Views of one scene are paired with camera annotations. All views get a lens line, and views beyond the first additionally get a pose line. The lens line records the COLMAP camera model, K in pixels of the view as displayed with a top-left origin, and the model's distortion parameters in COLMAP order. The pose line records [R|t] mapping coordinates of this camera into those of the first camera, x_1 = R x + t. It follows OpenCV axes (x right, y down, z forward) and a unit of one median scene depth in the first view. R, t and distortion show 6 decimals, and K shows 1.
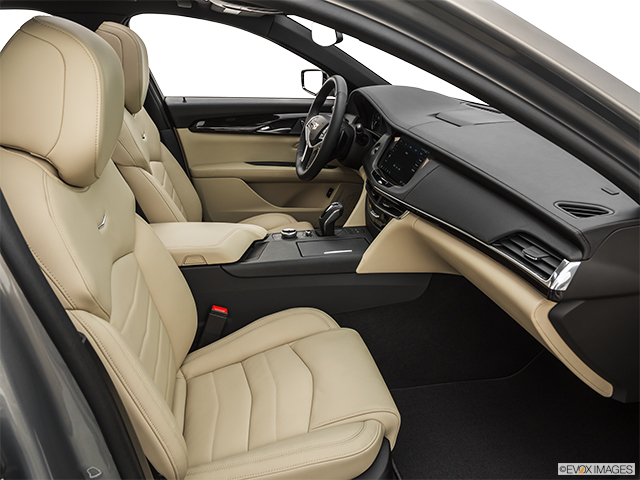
lens RADIAL K [[471.9, 0, 320.0], [0, 471.9, 240.0], [0, 0, 1]] dist [-0.005926, 0.000432]
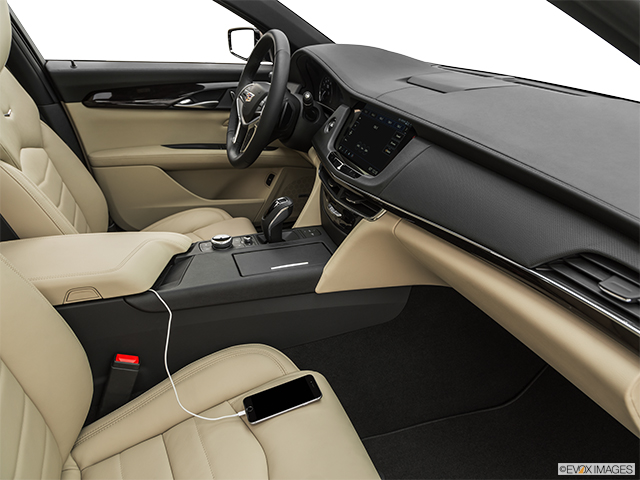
lens RADIAL K [[471.9, 0, 320.0], [0, 471.9, 240.0], [0, 0, 1]] dist [-0.005926, 0.000432]
pose [[0.990152, -0.049680, 0.130884, -0.009180], [0.043524, 0.997826, 0.049486, -0.045321], [-0.133058, -0.043302, 0.990162, 0.234149]]
